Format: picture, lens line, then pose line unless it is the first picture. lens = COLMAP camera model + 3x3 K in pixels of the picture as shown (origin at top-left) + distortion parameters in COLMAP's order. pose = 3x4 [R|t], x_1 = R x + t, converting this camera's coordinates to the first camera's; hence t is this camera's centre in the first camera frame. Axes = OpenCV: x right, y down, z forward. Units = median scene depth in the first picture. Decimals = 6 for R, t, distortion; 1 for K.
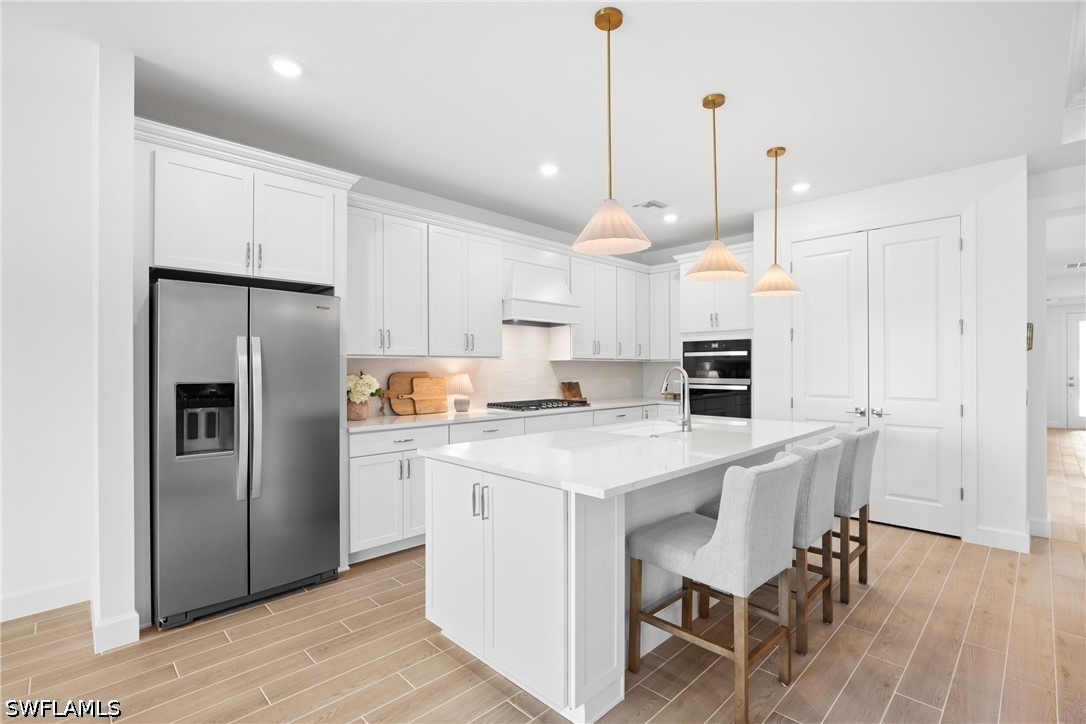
lens RADIAL K [[497.4, 0, 550.9], [0, 497.4, 365.0], [0, 0, 1]] dist [-0.017169, 0.000556]
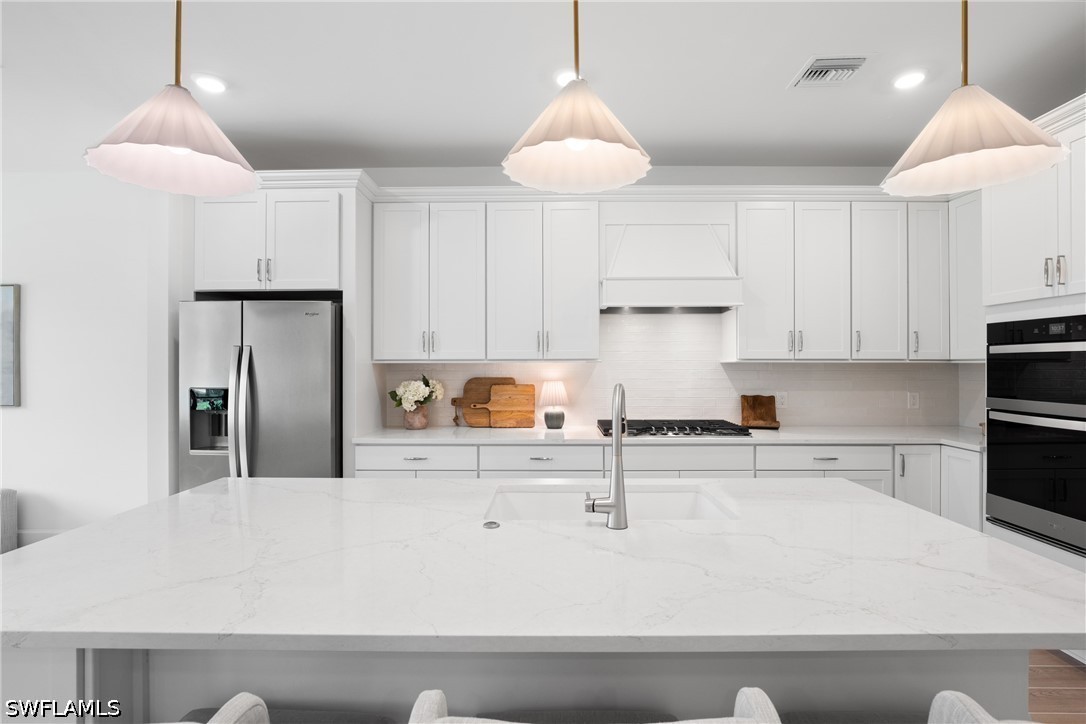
lens RADIAL K [[497.4, 0, 549.8], [0, 497.4, 360.6], [0, 0, 1]] dist [-0.017169, 0.000556]
pose [[0.701278, -0.003561, -0.712879, 0.363935], [0.003017, 0.999993, -0.002027, -0.012642], [0.712882, -0.000730, 0.701284, 0.416574]]
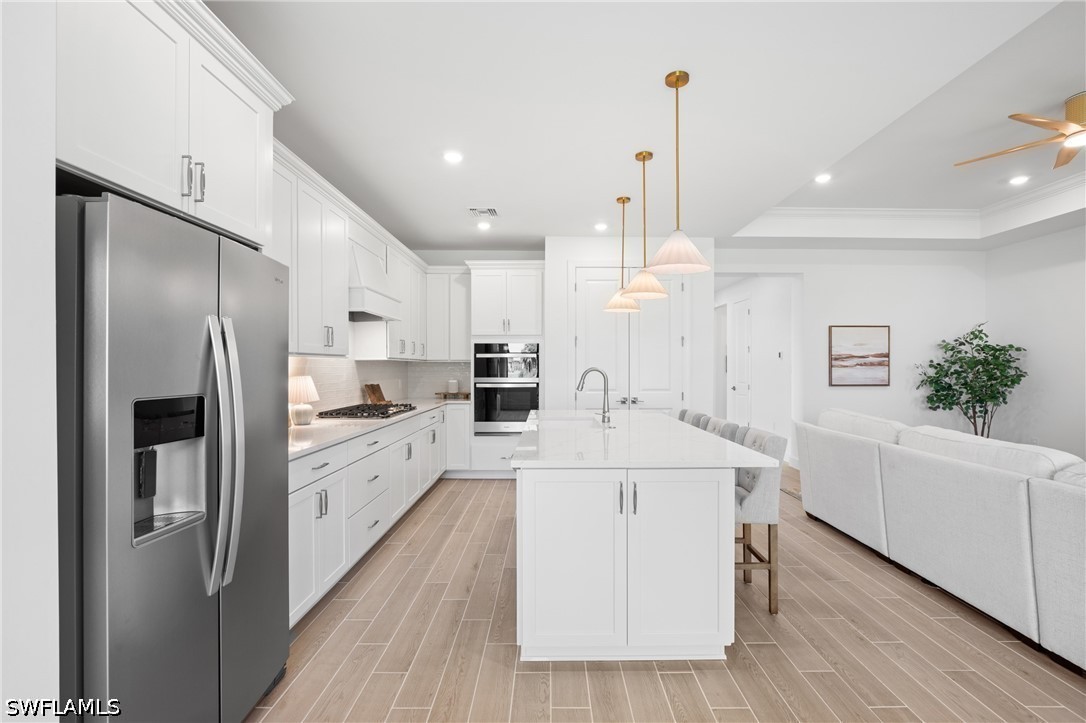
lens RADIAL K [[497.4, 0, 553.2], [0, 497.4, 365.1], [0, 0, 1]] dist [-0.017169, 0.000556]
pose [[0.701675, 0.003943, 0.712486, -0.435030], [-0.004502, 0.999989, -0.001101, -0.000728], [-0.712483, -0.002435, 0.701685, 0.167024]]
